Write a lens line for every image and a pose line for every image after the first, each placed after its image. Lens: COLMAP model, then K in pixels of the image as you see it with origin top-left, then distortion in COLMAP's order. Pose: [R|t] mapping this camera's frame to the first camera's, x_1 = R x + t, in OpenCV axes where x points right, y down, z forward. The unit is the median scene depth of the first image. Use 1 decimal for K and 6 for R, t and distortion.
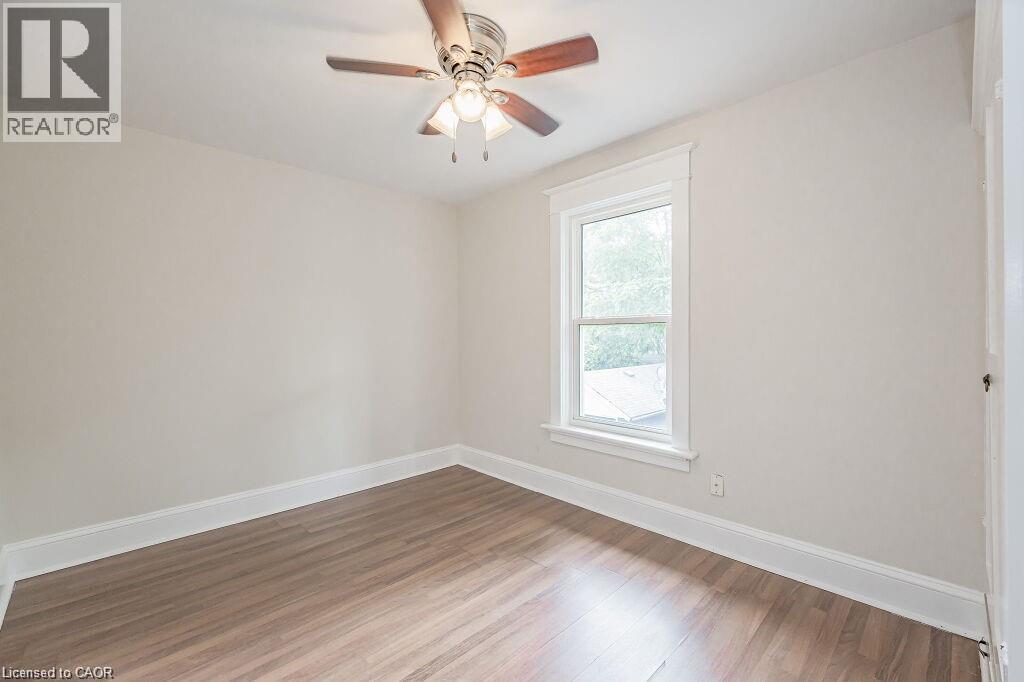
lens RADIAL K [[427.1, 0, 510.5], [0, 427.1, 345.5], [0, 0, 1]] dist [-0.000009, -0.000079]
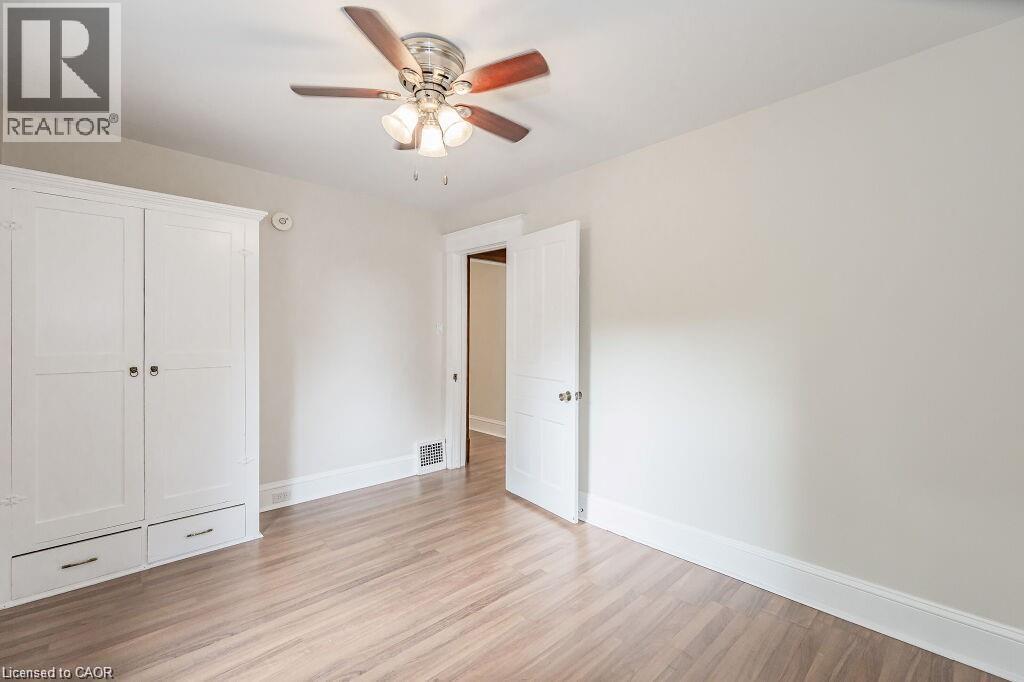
lens RADIAL K [[448.7, 0, 512.0], [0, 448.7, 341.0], [0, 0, 1]] dist [-0.000488, -0.000128]
pose [[-0.999990, 0.004421, -0.000608, -0.288193], [0.004414, 0.999929, 0.011026, -0.040950], [0.000657, 0.011023, -0.999939, 2.097071]]
